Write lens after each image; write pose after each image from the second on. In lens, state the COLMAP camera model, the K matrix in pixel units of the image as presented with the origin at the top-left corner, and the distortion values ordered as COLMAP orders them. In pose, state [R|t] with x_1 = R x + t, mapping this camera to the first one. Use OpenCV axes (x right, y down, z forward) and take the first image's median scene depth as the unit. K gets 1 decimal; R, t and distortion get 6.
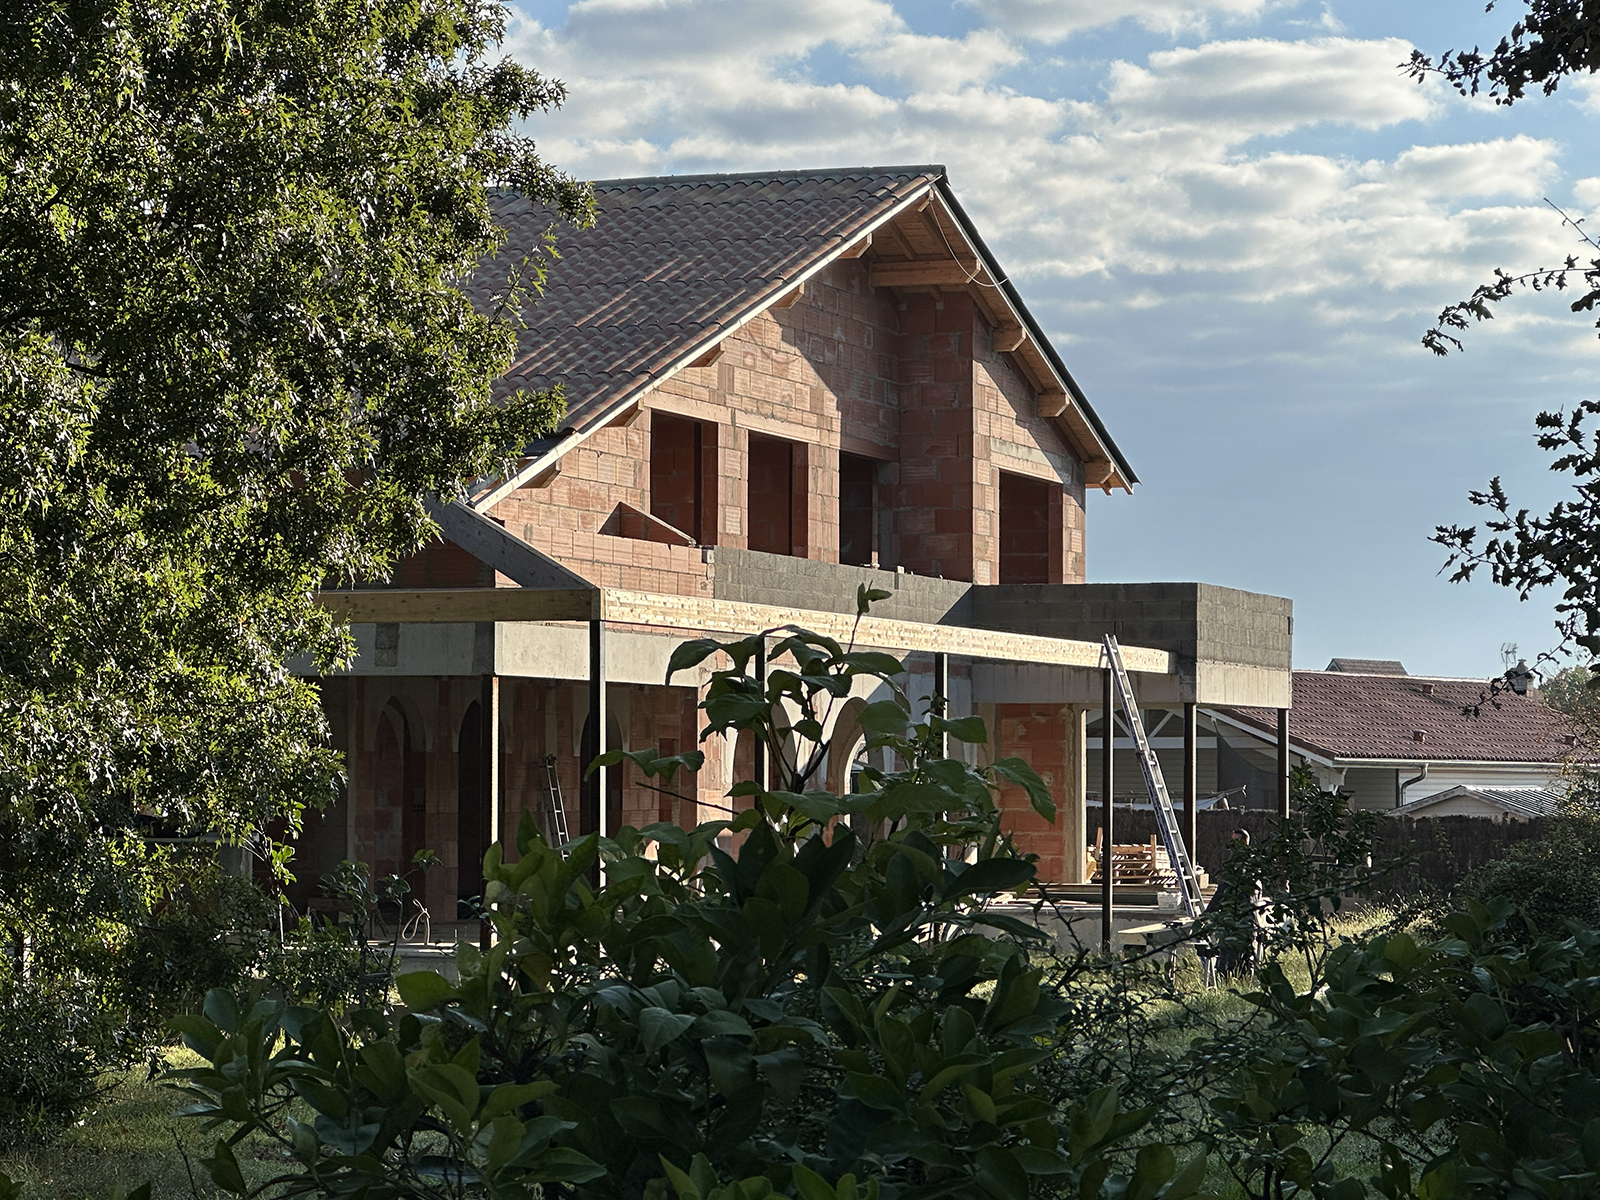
lens RADIAL K [[4161.6, 0, 799.7], [0, 4161.6, 600.2], [0, 0, 1]] dist [-0.135349, 0.000000]
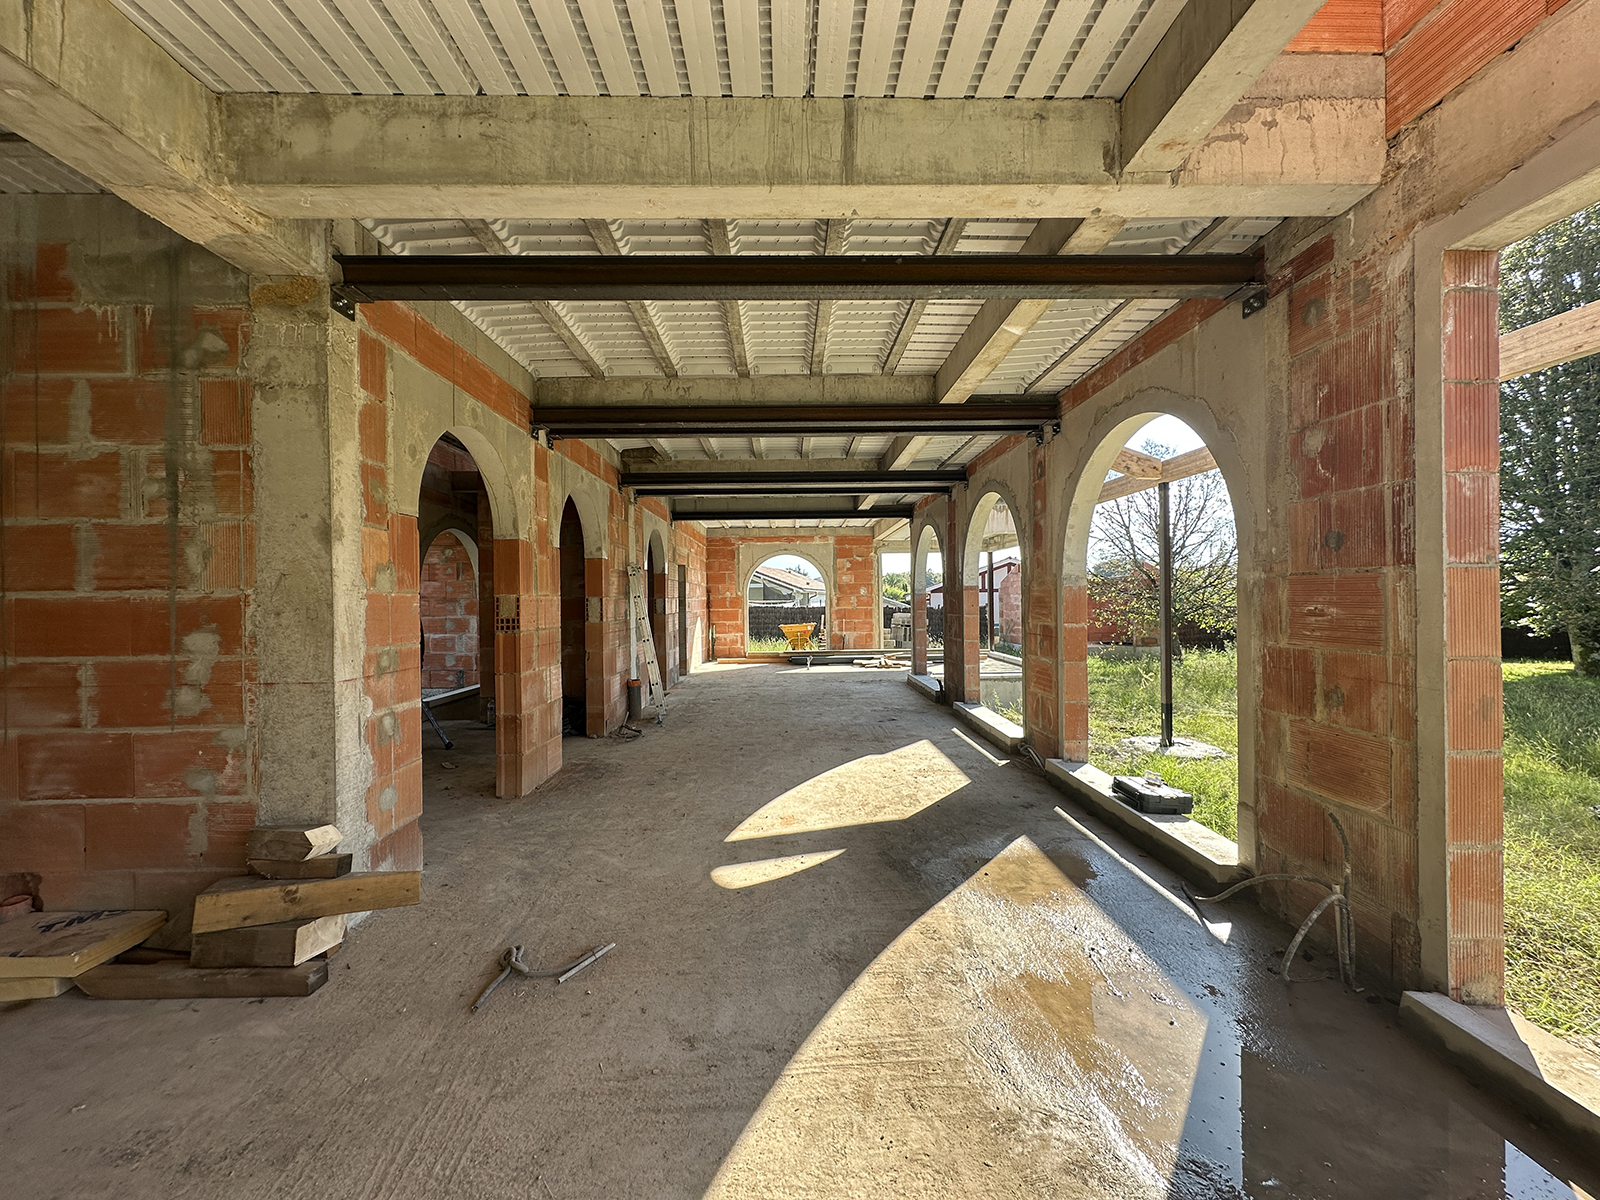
lens RADIAL K [[643.2, 0, 799.9], [0, 643.2, 602.4], [0, 0, 1]] dist [-0.000151, -0.000003]
pose [[0.931146, -0.015839, 0.364302, -0.071949], [-0.000791, 0.998966, 0.045455, 0.035071], [-0.364646, -0.042614, 0.930171, 0.744276]]
